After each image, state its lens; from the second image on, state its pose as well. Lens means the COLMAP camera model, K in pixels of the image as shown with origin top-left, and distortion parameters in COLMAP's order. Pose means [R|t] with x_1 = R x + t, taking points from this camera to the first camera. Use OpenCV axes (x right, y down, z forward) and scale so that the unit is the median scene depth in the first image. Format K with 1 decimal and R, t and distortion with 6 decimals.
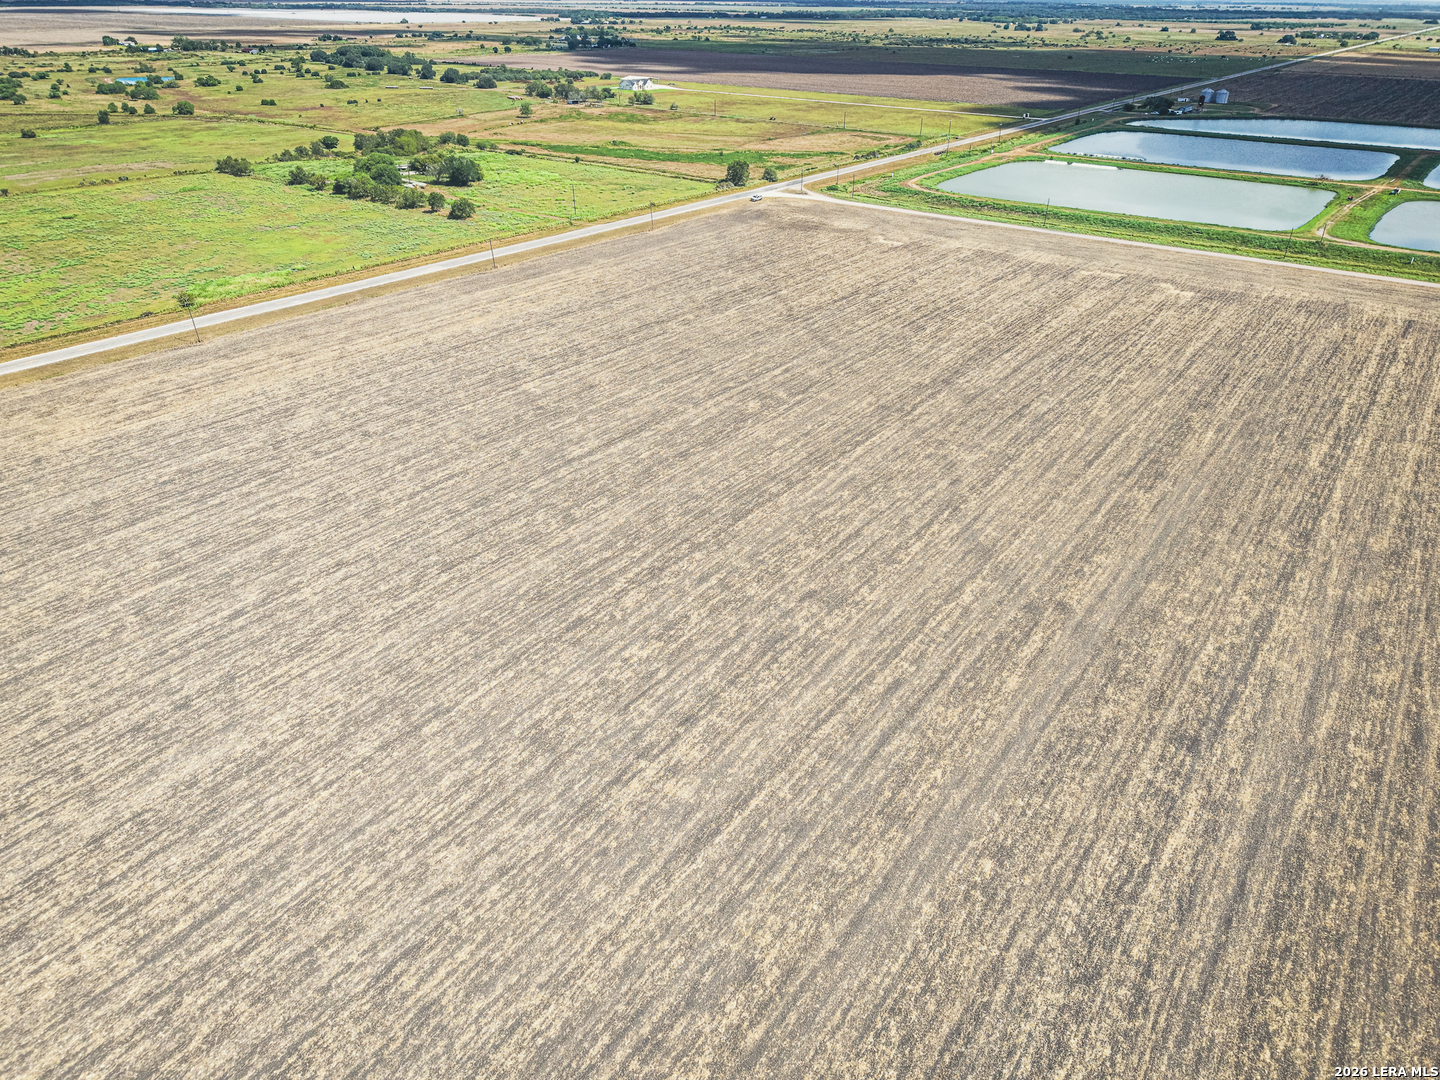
lens RADIAL K [[979.8, 0, 720.0], [0, 979.8, 540.0], [0, 0, 1]] dist [0.038950, -0.037355]
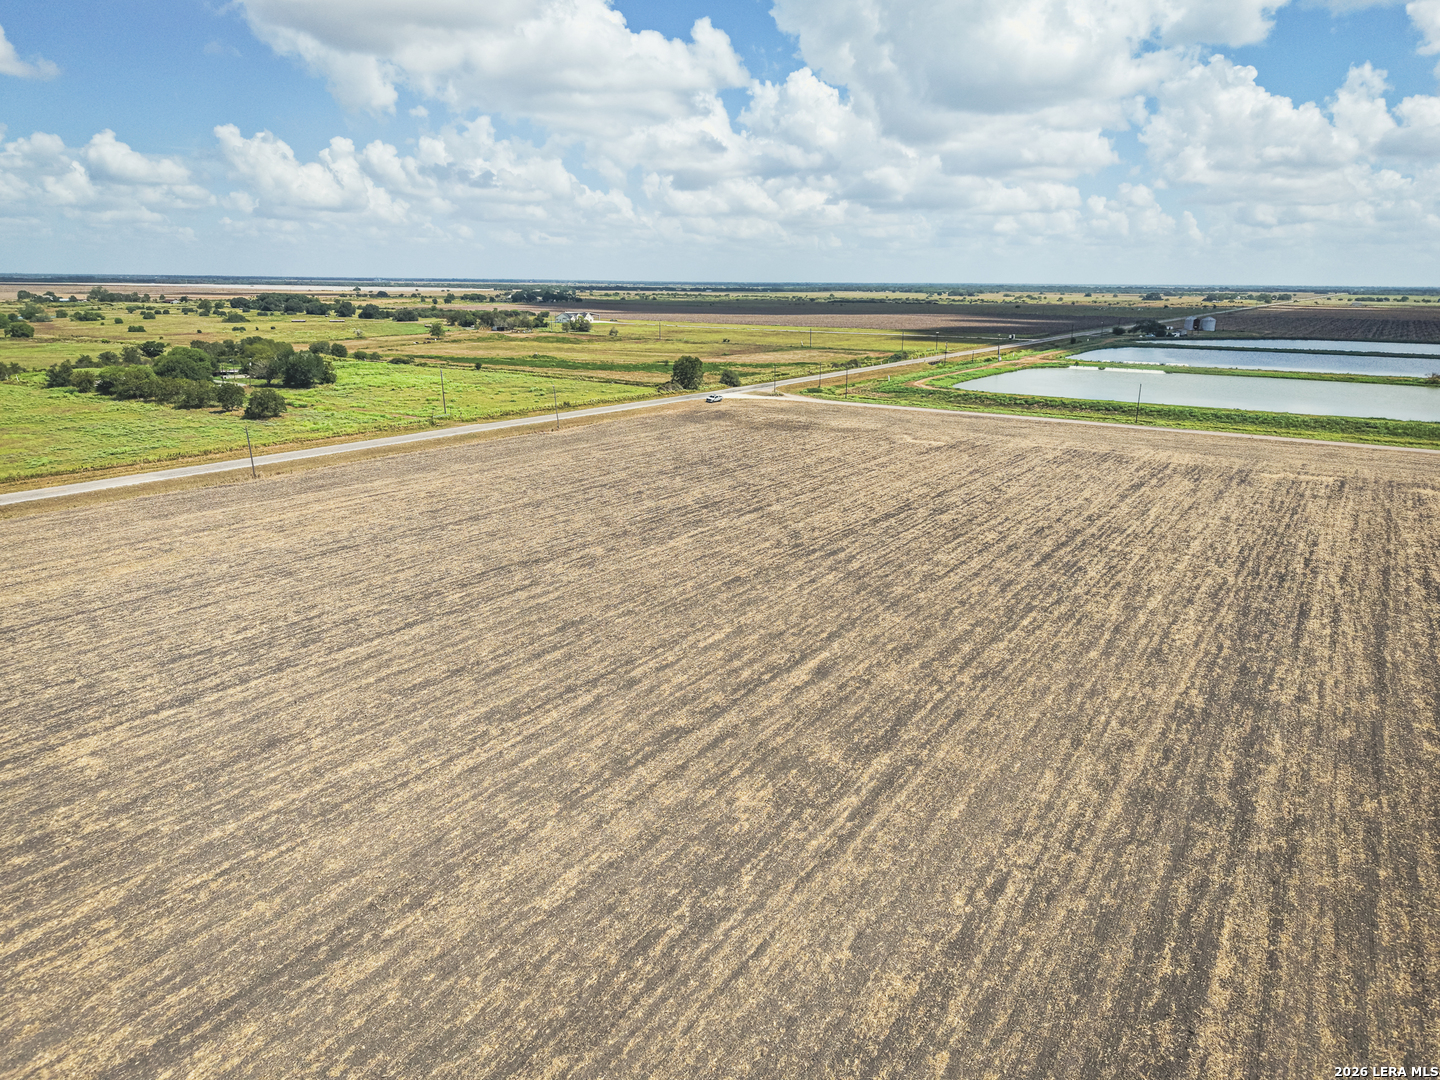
lens RADIAL K [[974.9, 0, 720.0], [0, 974.9, 540.0], [0, 0, 1]] dist [0.031981, -0.031325]
pose [[0.998697, -0.015424, 0.048649, 0.010303], [0.026971, 0.968756, -0.246544, -0.148527], [-0.043326, 0.247535, 0.967910, 0.698984]]
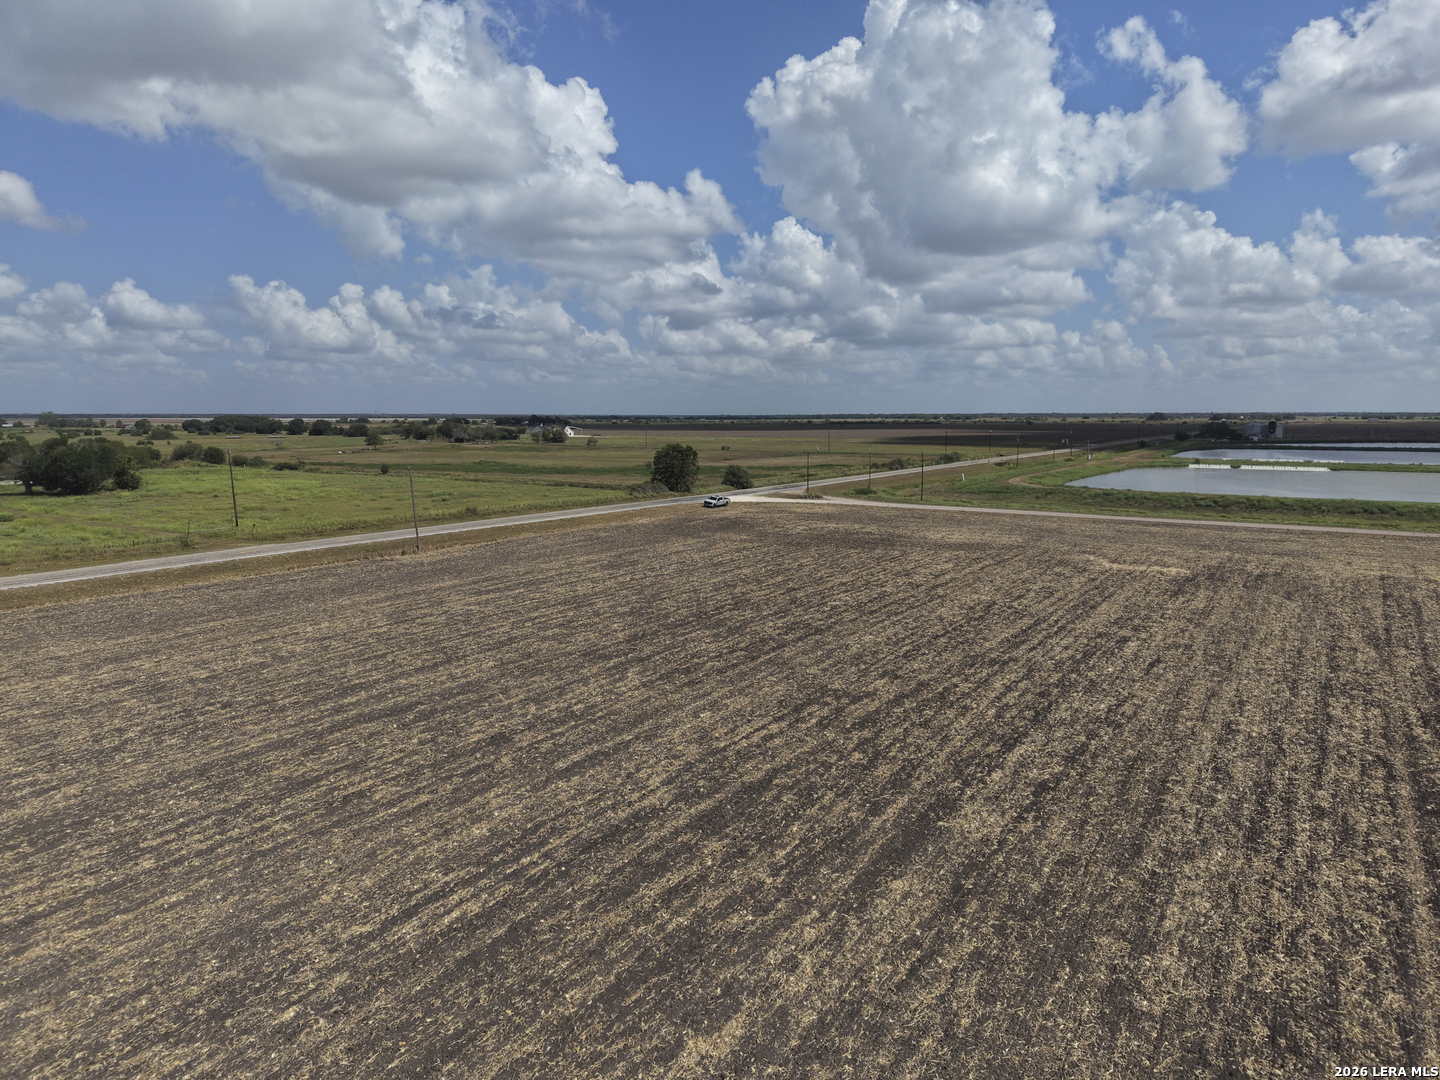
lens RADIAL K [[958.2, 0, 720.1], [0, 958.2, 545.3], [0, 0, 1]] dist [0.057129, -0.069438]
pose [[0.998246, -0.020464, 0.055562, 0.028458], [0.039350, 0.930456, -0.364285, -0.348656], [-0.044243, 0.365832, 0.929629, 1.241837]]
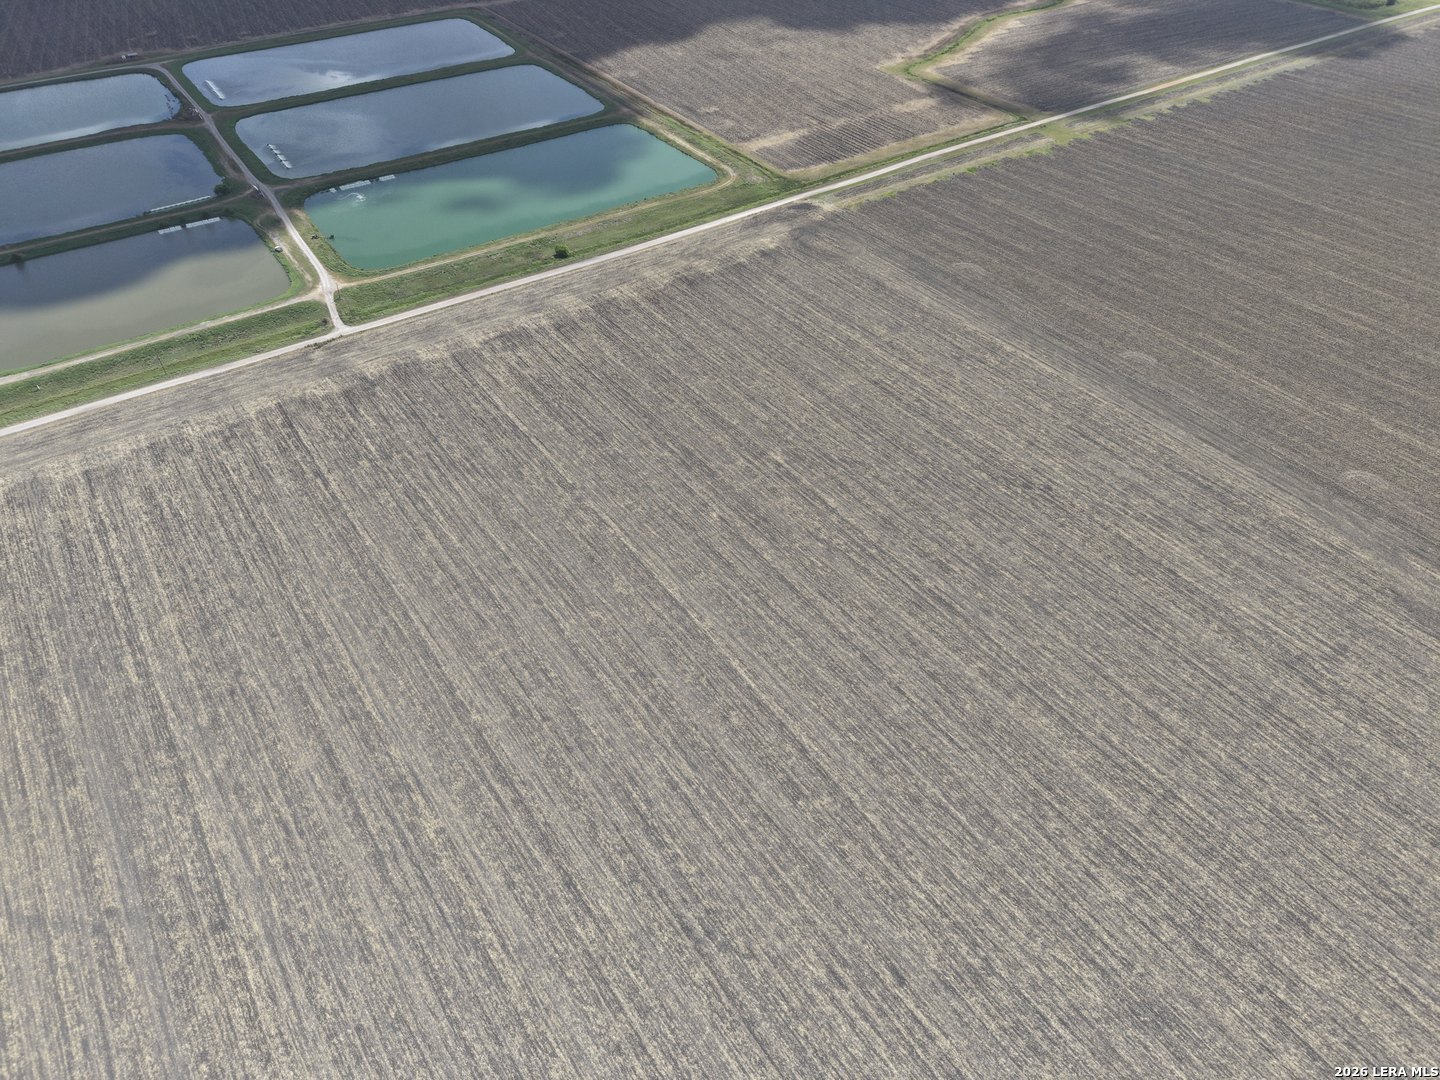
lens RADIAL K [[961.0, 0, 723.9], [0, 961.0, 541.1], [0, 0, 1]] dist [0.018986, -0.013168]
pose [[0.321521, -0.647926, 0.690519, -0.044522], [0.471480, 0.741958, 0.476660, -0.513877], [-0.821177, 0.172310, 0.544039, -0.673123]]
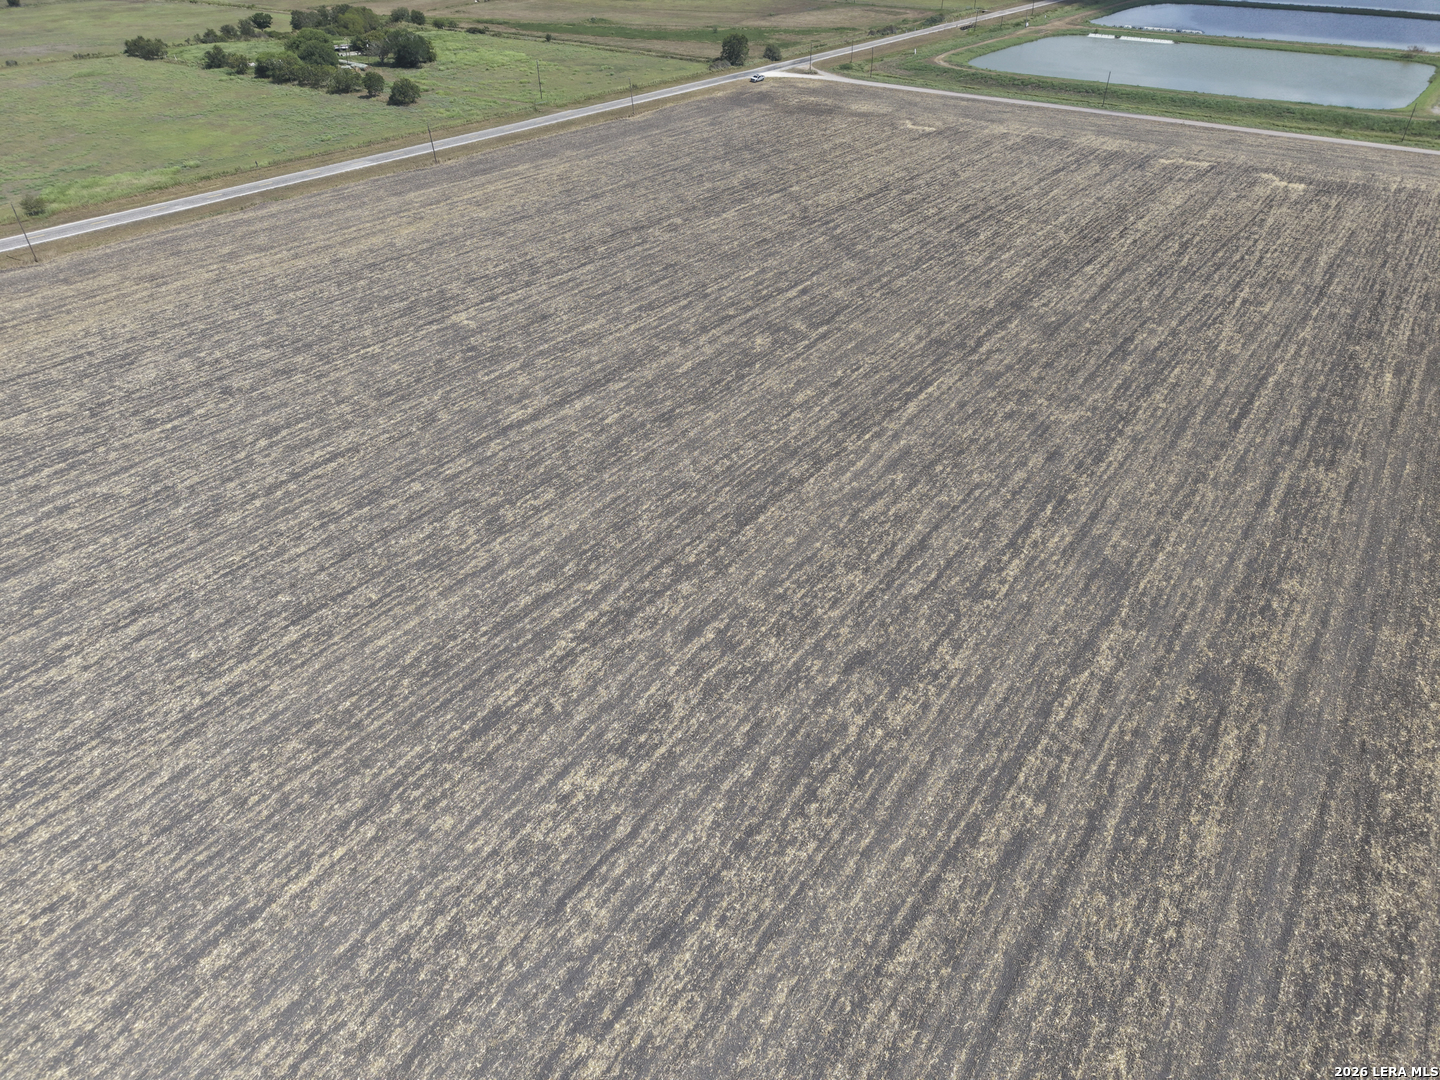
lens RADIAL K [[974.9, 0, 720.0], [0, 974.9, 540.0], [0, 0, 1]] dist [0.031981, -0.031325]
pose [[0.999944, -0.010611, 0.000550, 0.000568], [0.010520, 0.996011, 0.088613, -0.056521], [-0.001488, -0.088603, 0.996066, 0.263299]]
